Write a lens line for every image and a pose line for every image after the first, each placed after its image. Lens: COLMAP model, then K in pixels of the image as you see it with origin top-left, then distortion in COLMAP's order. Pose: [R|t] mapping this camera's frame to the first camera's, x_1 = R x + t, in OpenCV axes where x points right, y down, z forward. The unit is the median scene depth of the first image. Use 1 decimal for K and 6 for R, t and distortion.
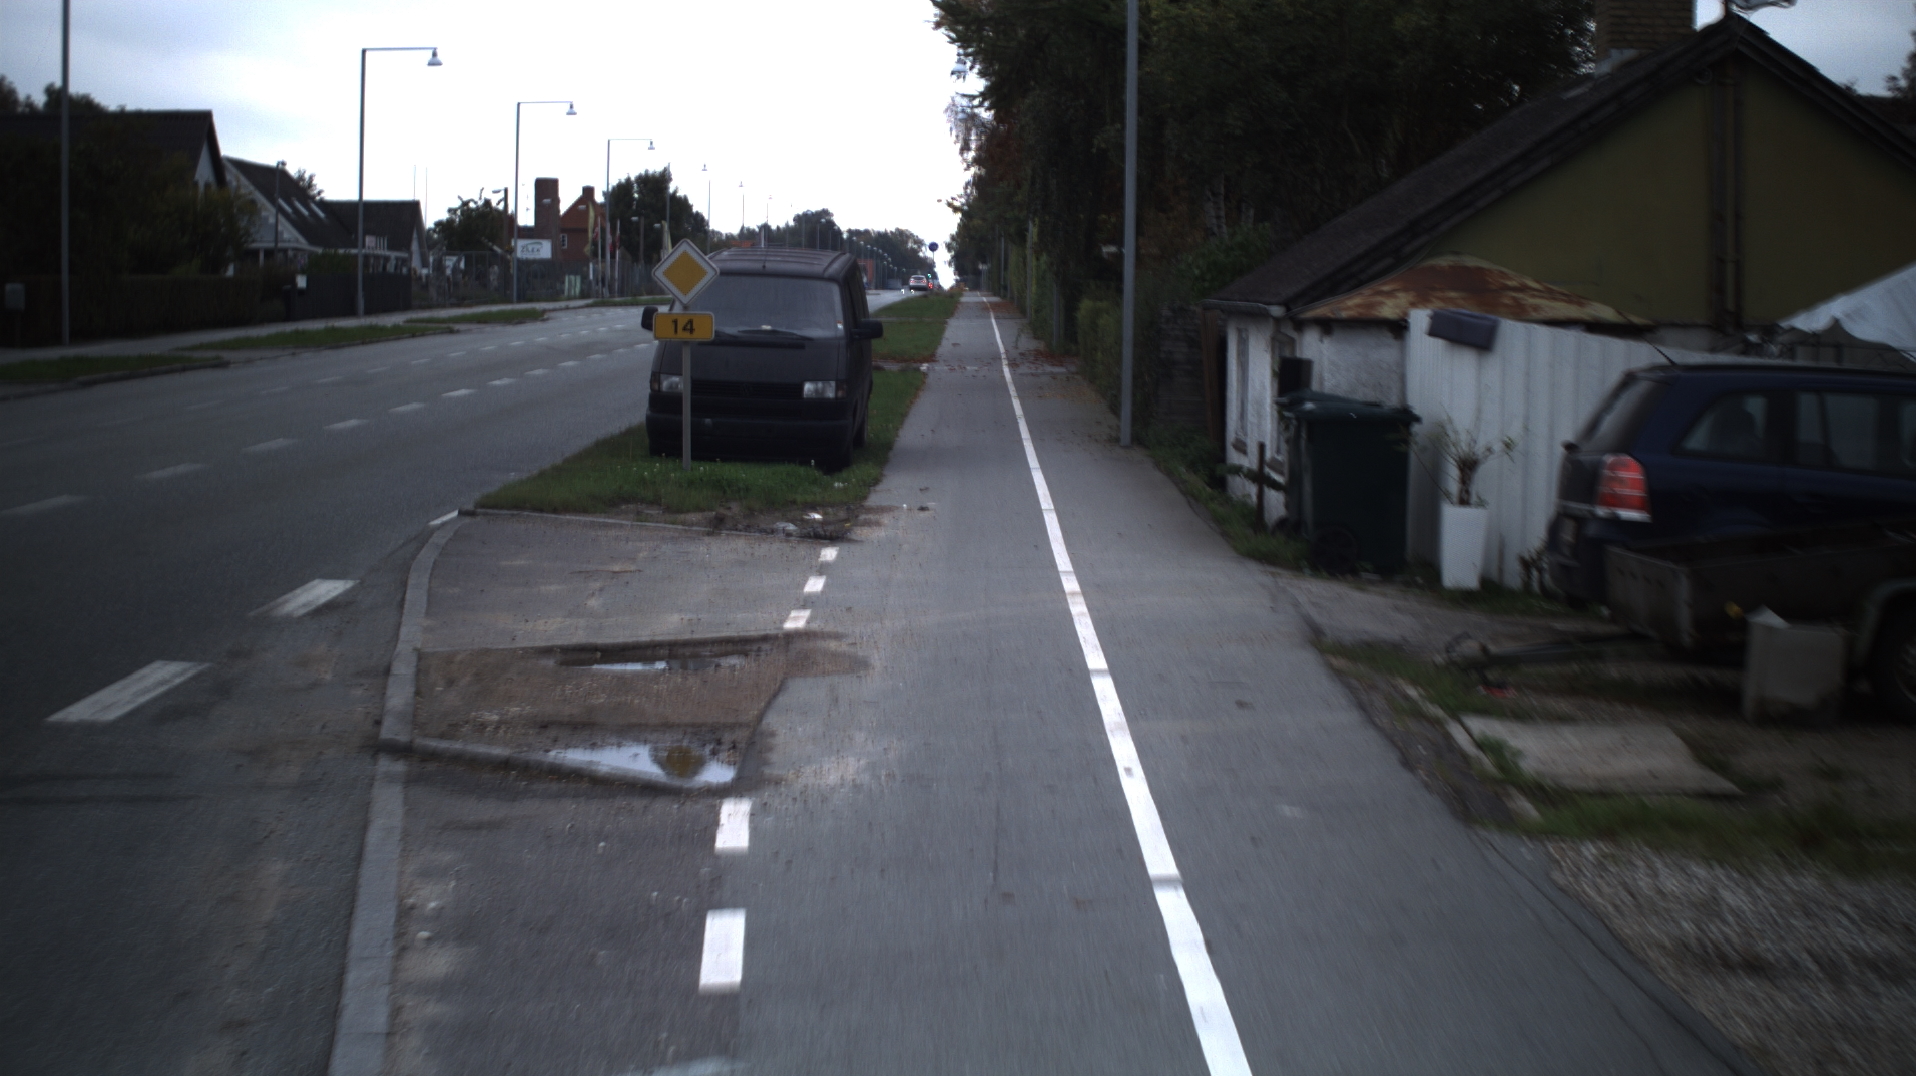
lens RADIAL K [[3416.7, 0, 958.0], [0, 3416.7, 538.0], [0, 0, 1]] dist [-0.274096, 0.102162]
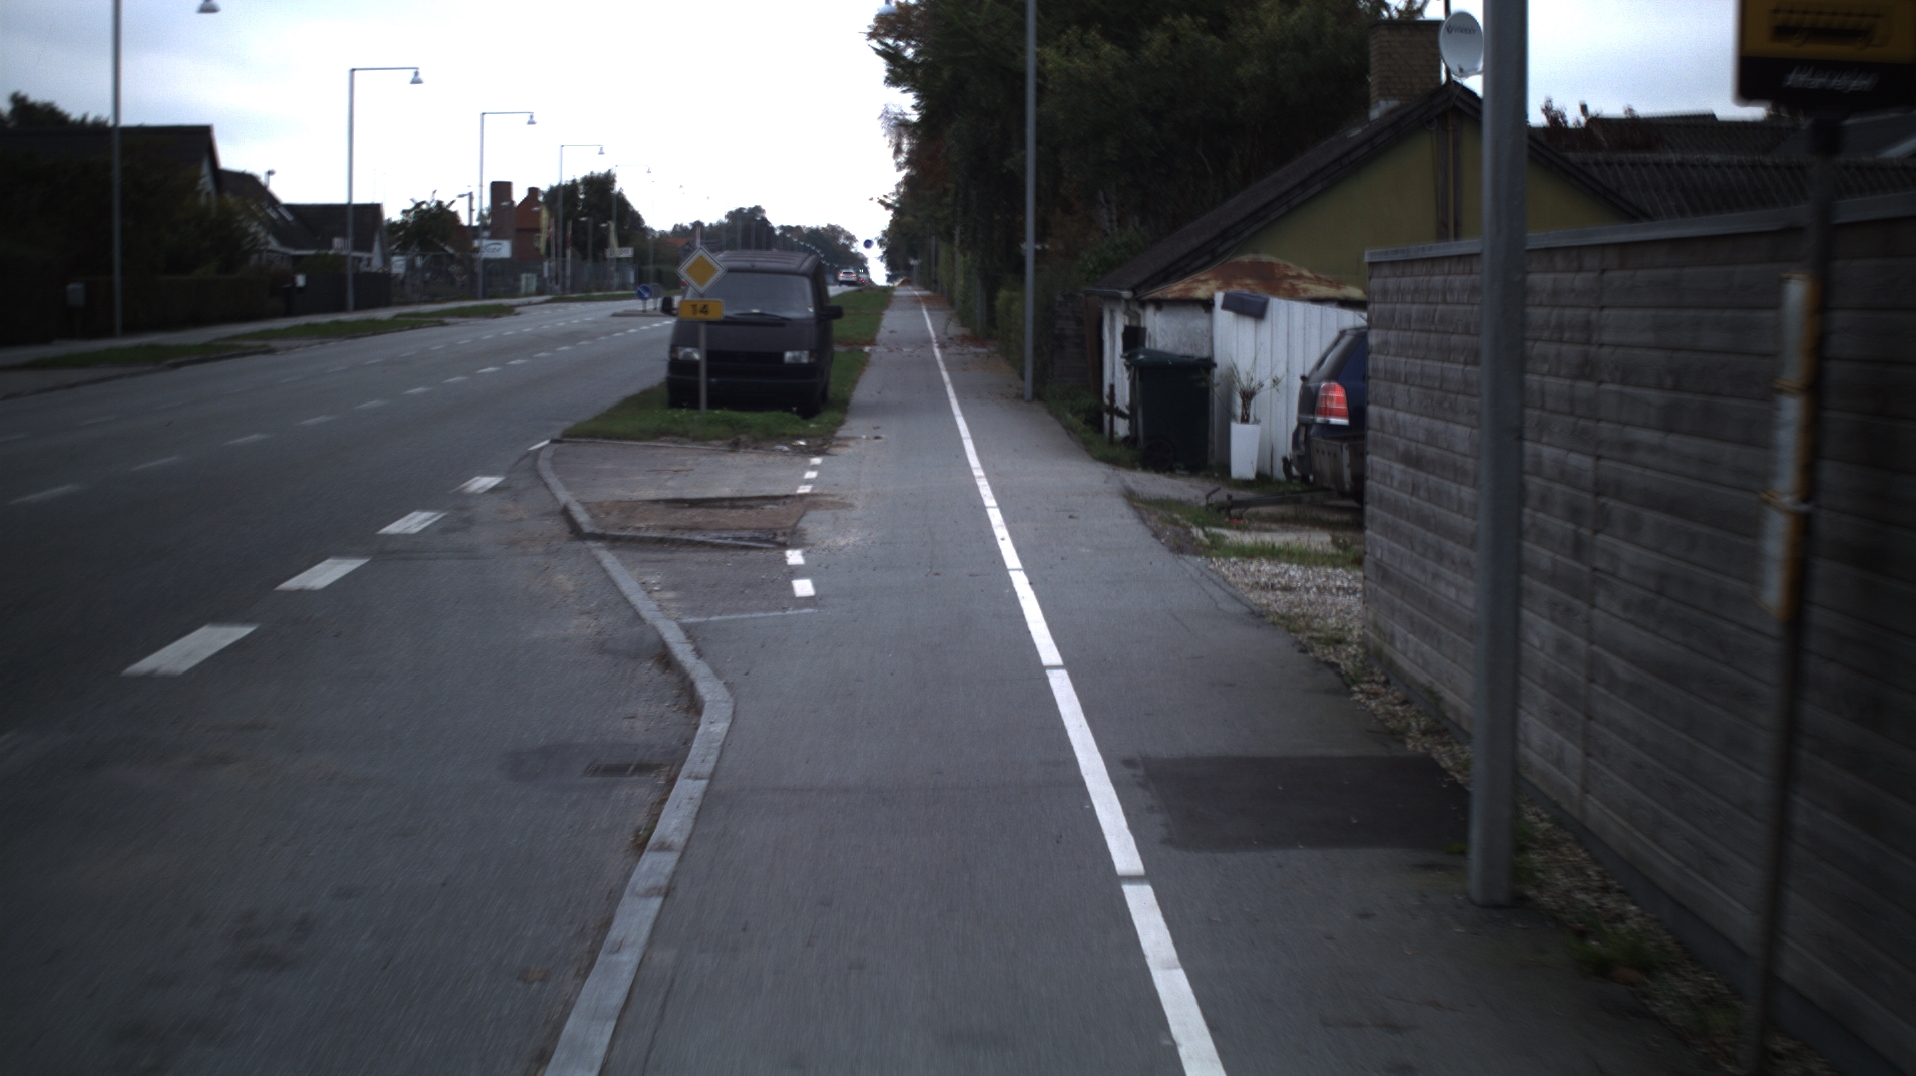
lens RADIAL K [[3416.7, 0, 958.0], [0, 3416.7, 538.0], [0, 0, 1]] dist [-0.274096, 0.102162]
pose [[0.999773, -0.008285, 0.019622, -0.002297], [0.008255, 0.999965, 0.001596, 0.014440], [-0.019635, -0.001434, 0.999806, -0.188625]]
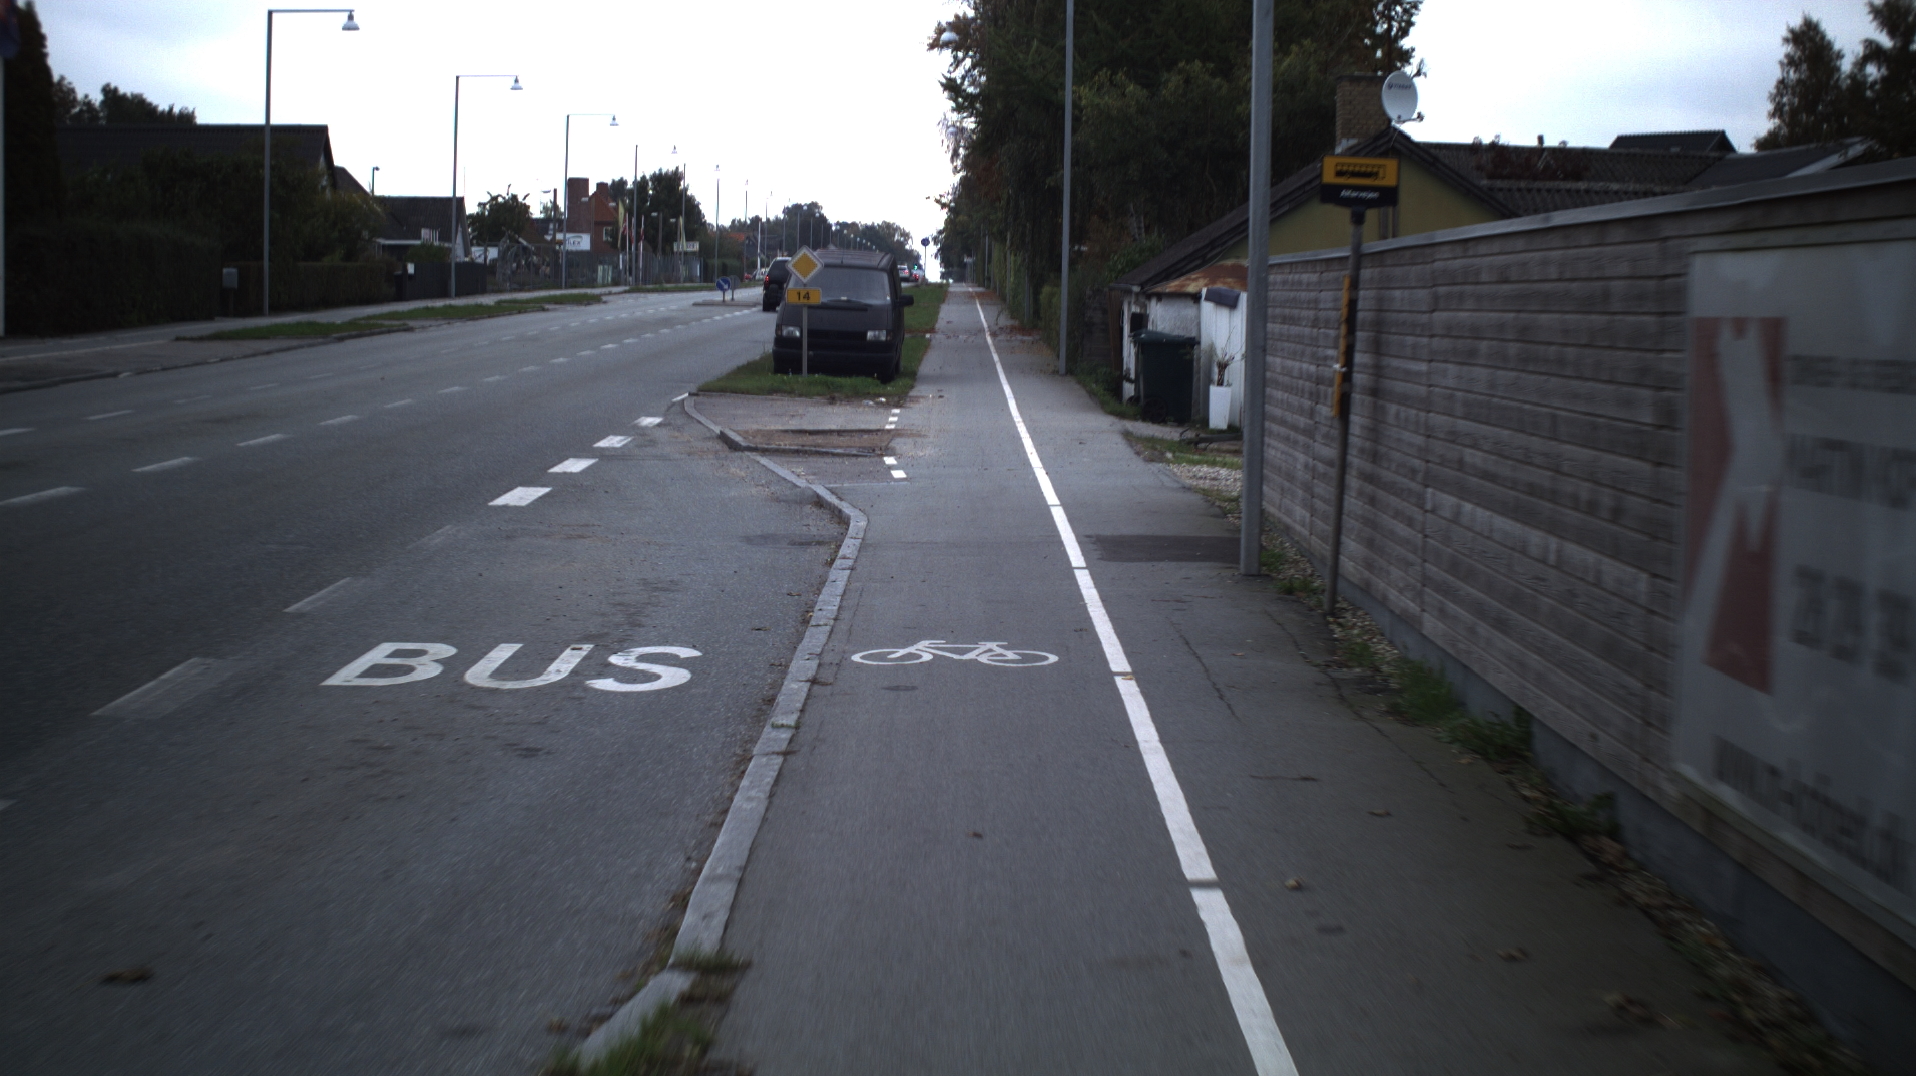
lens RADIAL K [[3416.7, 0, 958.0], [0, 3416.7, 538.0], [0, 0, 1]] dist [-0.274096, 0.102162]
pose [[0.999962, 0.007075, 0.005173, -0.004715], [-0.007087, 0.999972, 0.002235, 0.028901], [-0.005157, -0.002271, 0.999984, -0.376835]]
